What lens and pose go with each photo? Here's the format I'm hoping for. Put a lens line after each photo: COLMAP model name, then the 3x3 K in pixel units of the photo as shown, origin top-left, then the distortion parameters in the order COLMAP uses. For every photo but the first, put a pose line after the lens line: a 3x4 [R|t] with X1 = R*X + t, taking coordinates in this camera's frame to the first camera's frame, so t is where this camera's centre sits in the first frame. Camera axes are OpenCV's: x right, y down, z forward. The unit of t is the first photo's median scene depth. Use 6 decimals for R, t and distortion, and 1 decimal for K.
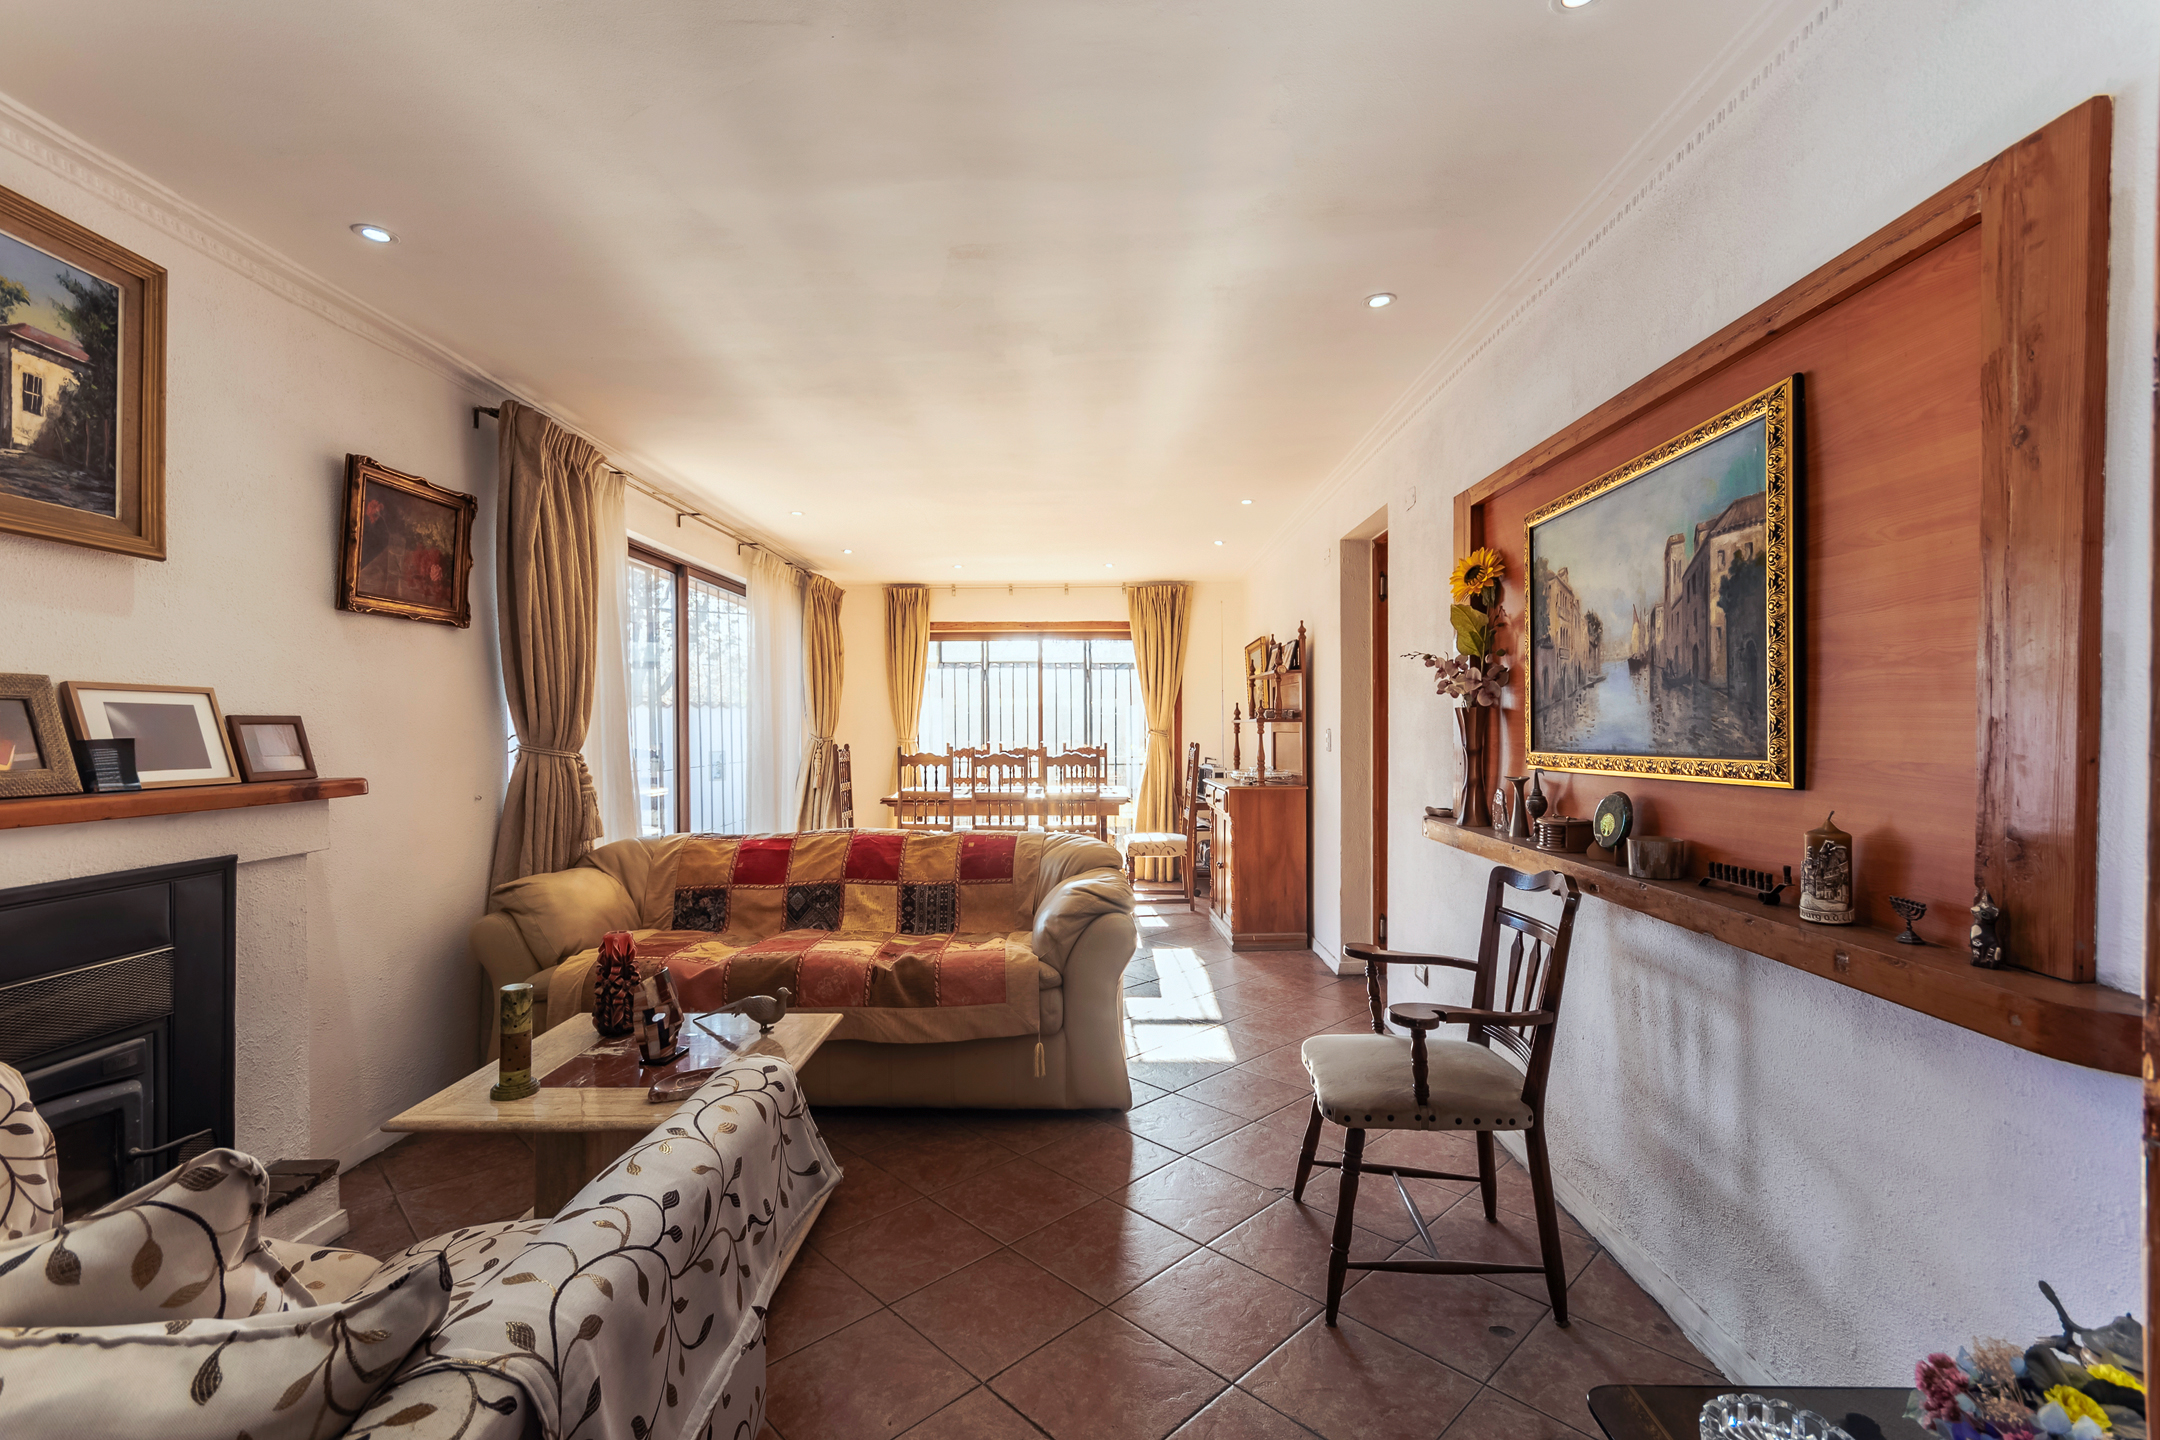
lens RADIAL K [[931.0, 0, 1070.6], [0, 931.0, 722.7], [0, 0, 1]] dist [-0.003002, 0.000020]
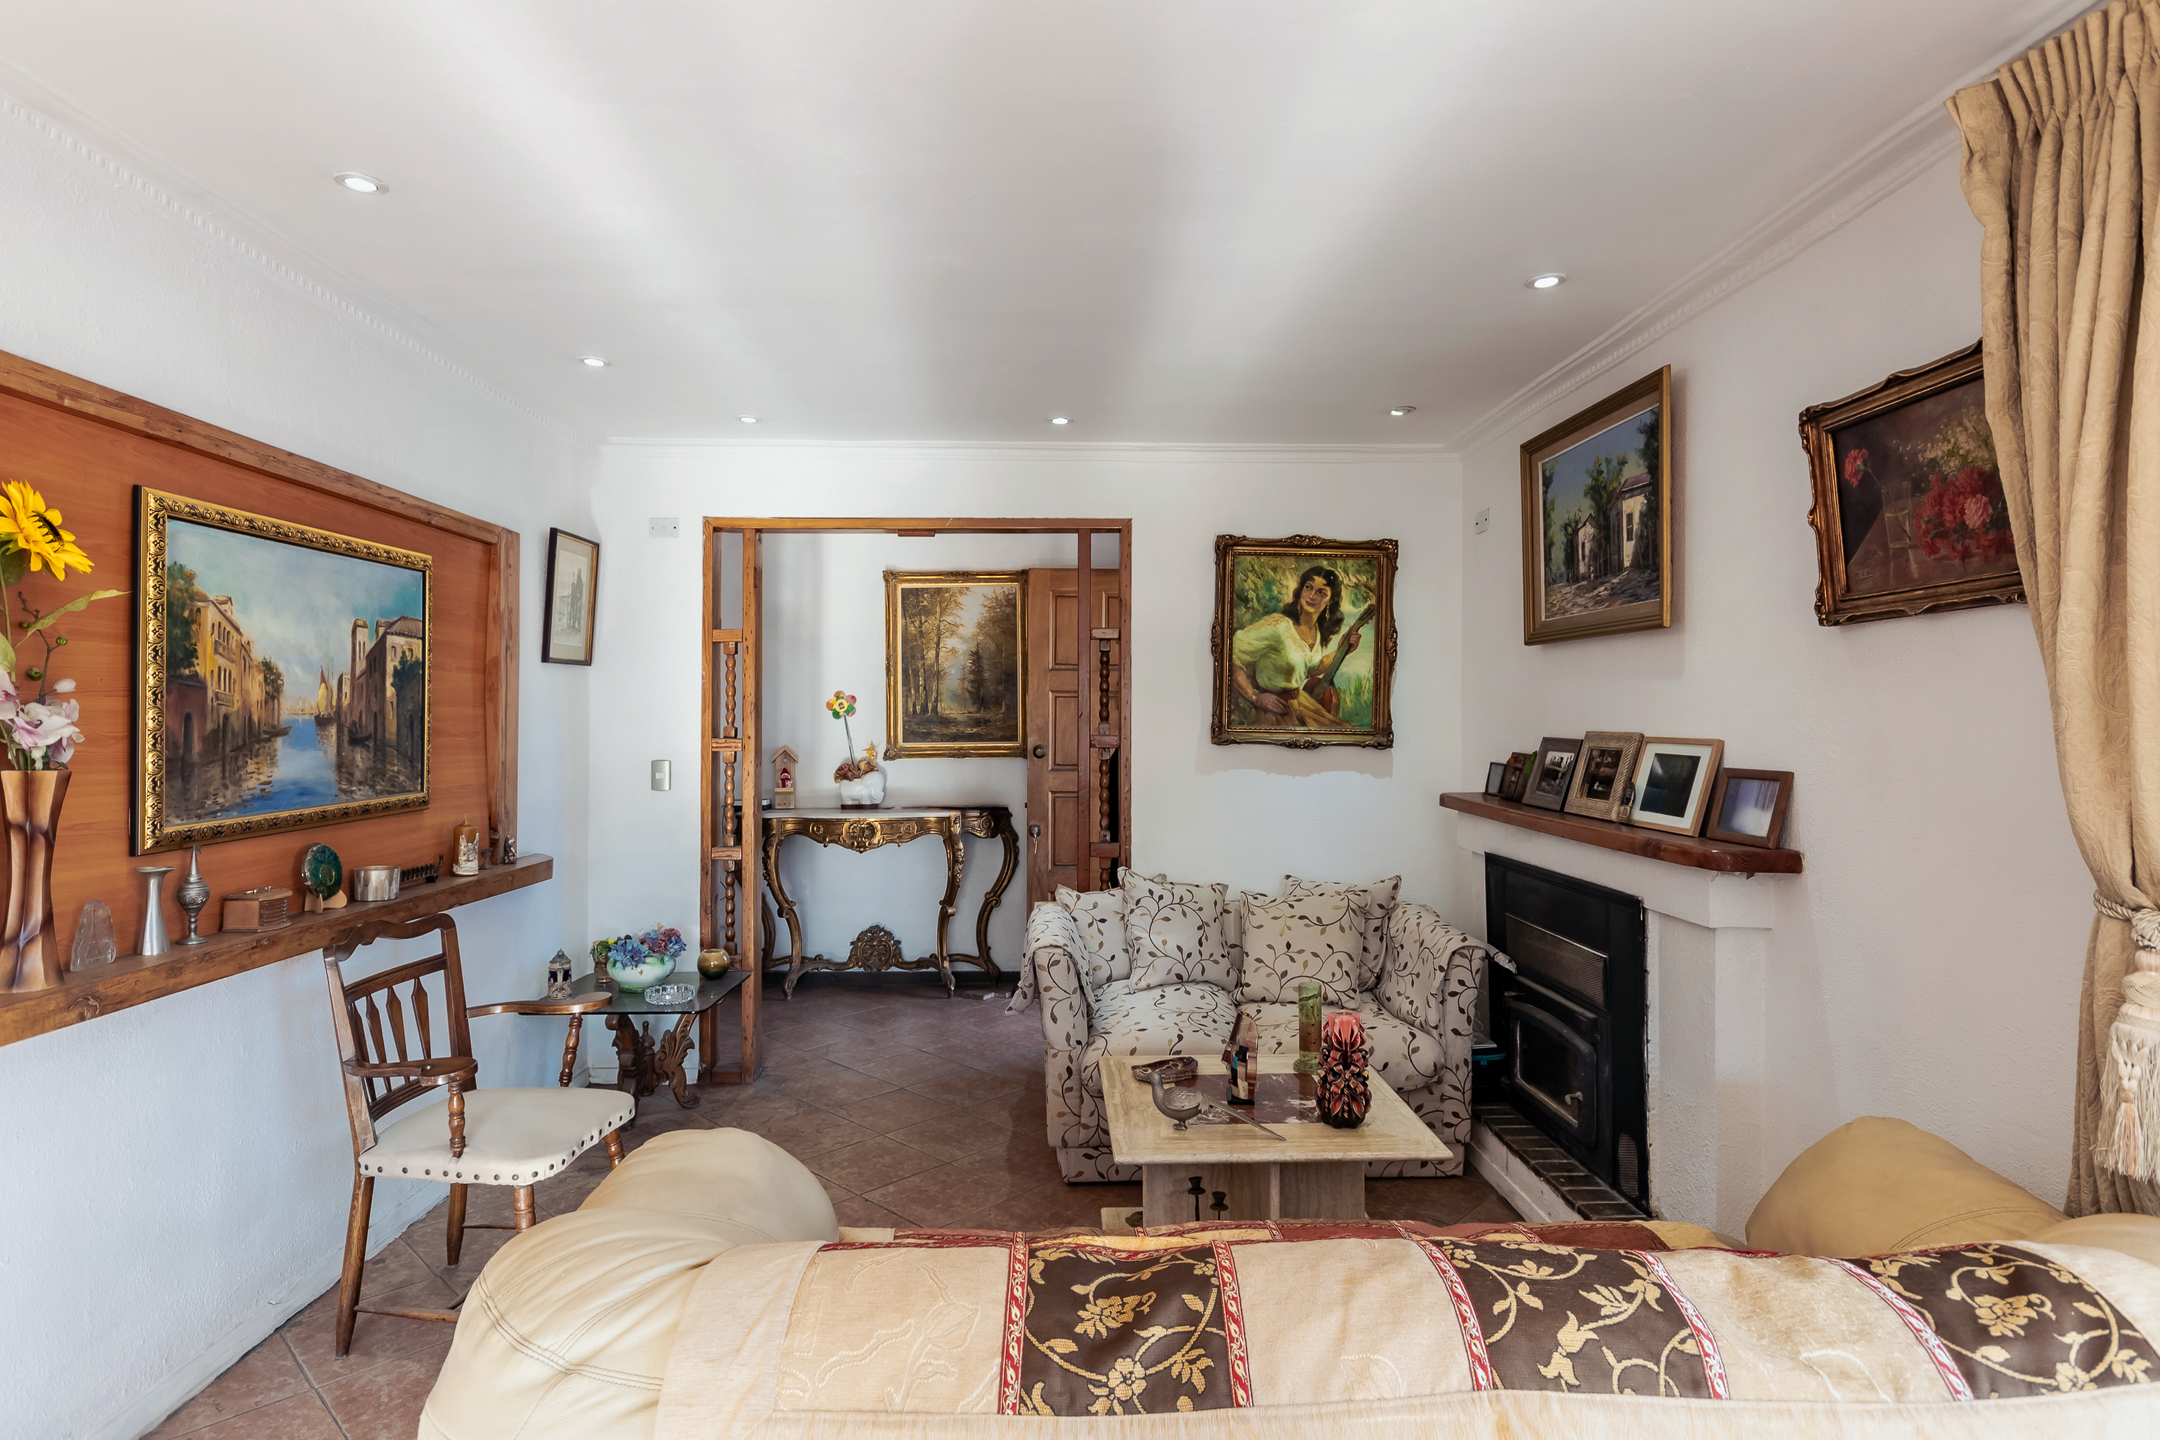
lens RADIAL K [[1220.1, 0, 1087.4], [0, 1220.1, 721.4], [0, 0, 1]] dist [-0.004181, -0.002346]
pose [[-0.998880, 0.000619, -0.047304, -0.084622], [0.000729, 0.999997, -0.002312, -0.023583], [0.047302, -0.002344, -0.998878, 0.976750]]
